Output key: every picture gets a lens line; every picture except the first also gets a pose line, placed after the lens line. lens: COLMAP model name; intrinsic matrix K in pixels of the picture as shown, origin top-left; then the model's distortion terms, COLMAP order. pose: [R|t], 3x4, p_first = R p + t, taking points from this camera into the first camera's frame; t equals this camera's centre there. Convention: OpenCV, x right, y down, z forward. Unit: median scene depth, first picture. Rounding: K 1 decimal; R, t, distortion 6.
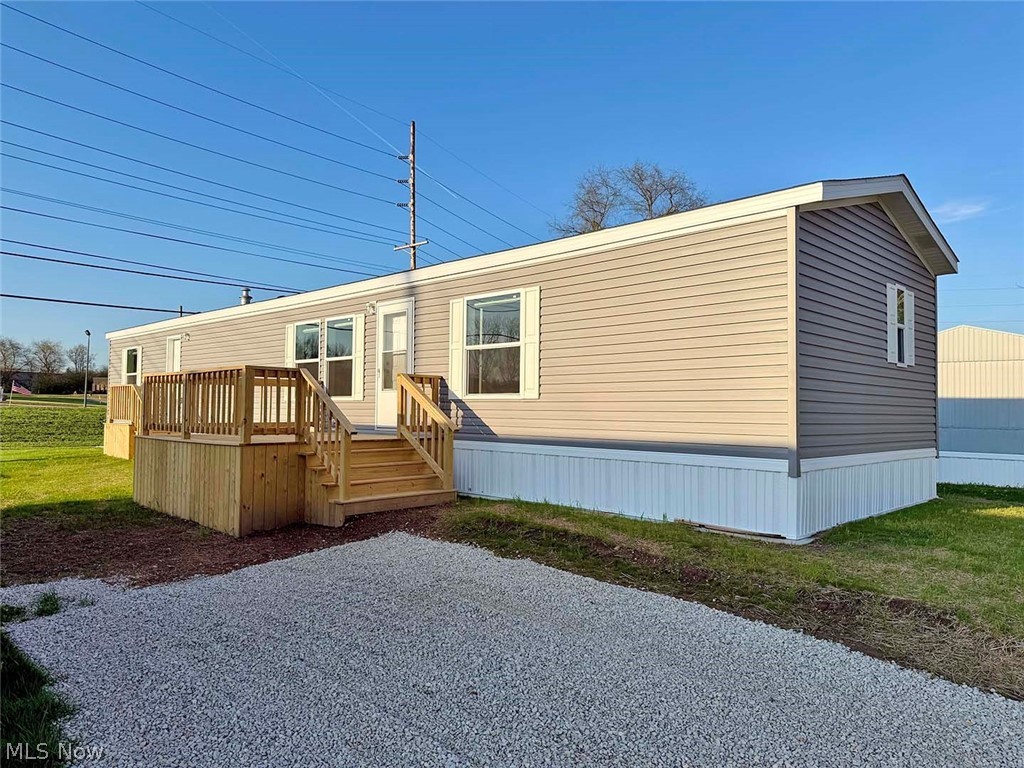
lens RADIAL K [[723.1, 0, 510.7], [0, 723.1, 388.3], [0, 0, 1]] dist [0.032522, -0.042101]
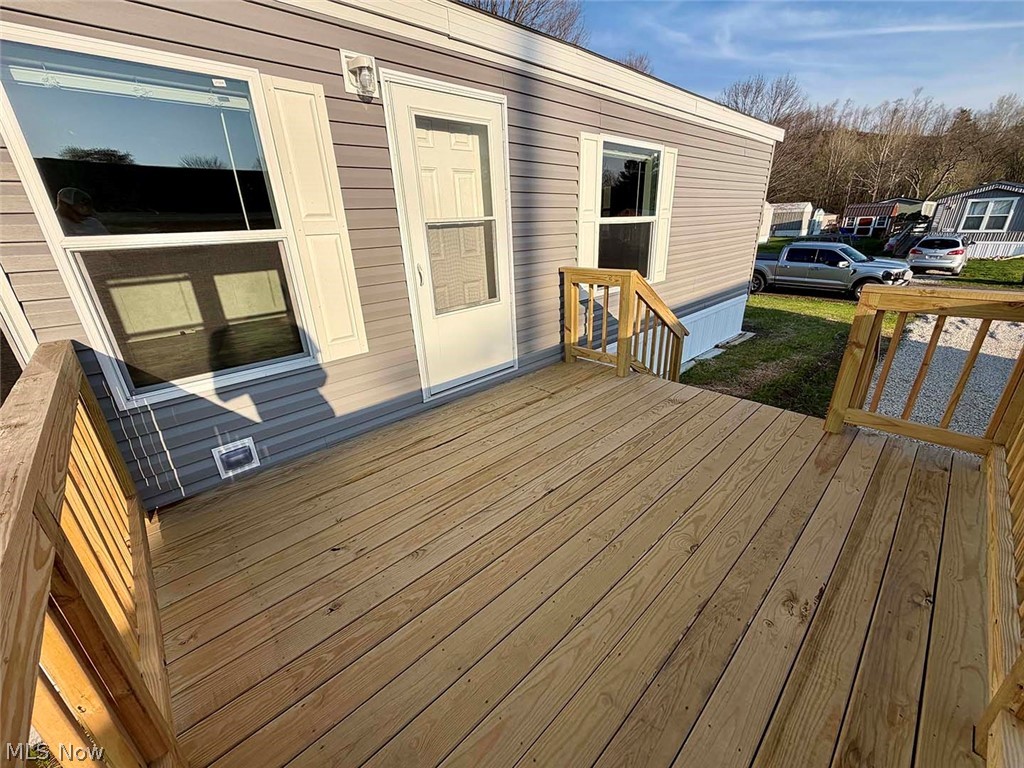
lens RADIAL K [[406.7, 0, 510.8], [0, 406.7, 384.8], [0, 0, 1]] dist [0.001990, -0.000452]
pose [[0.040598, -0.383306, 0.922729, -0.384275], [-0.000748, 0.923478, 0.383650, -0.048340], [-0.999175, -0.016266, 0.037205, 0.852656]]
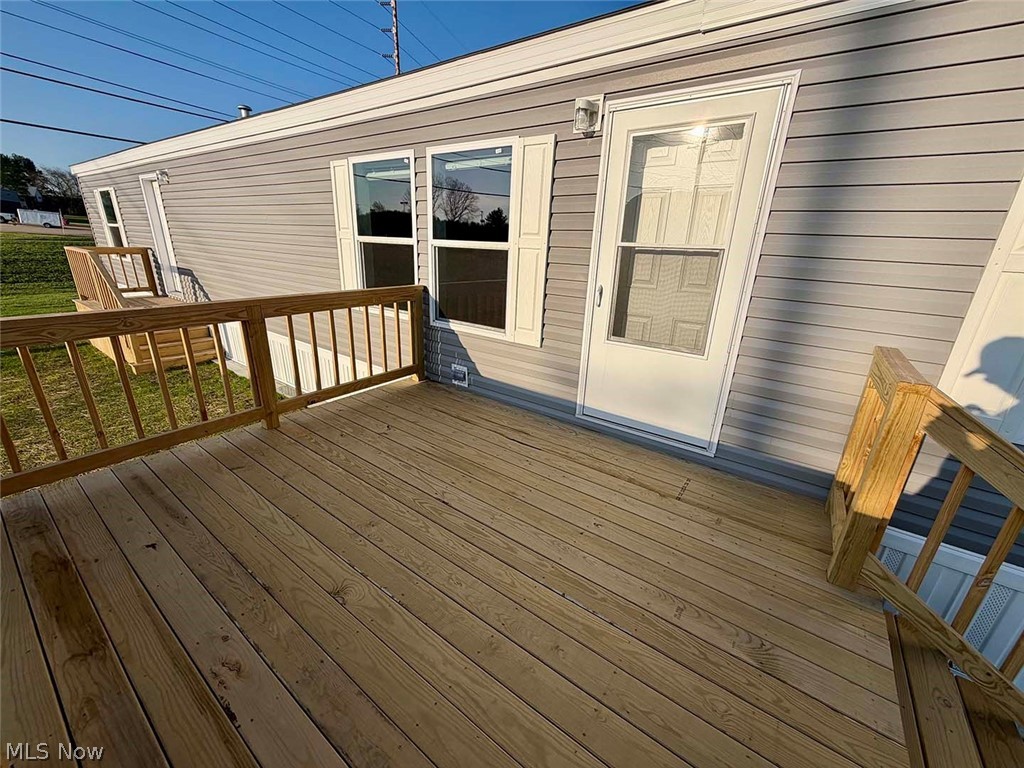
lens RADIAL K [[406.7, 0, 504.8], [0, 406.7, 381.6], [0, 0, 1]] dist [0.001990, -0.000452]
pose [[0.989088, -0.023443, 0.145446, -0.248325], [-0.031152, 0.931653, 0.362011, -0.053387], [-0.143992, -0.362592, 0.920757, 0.703098]]
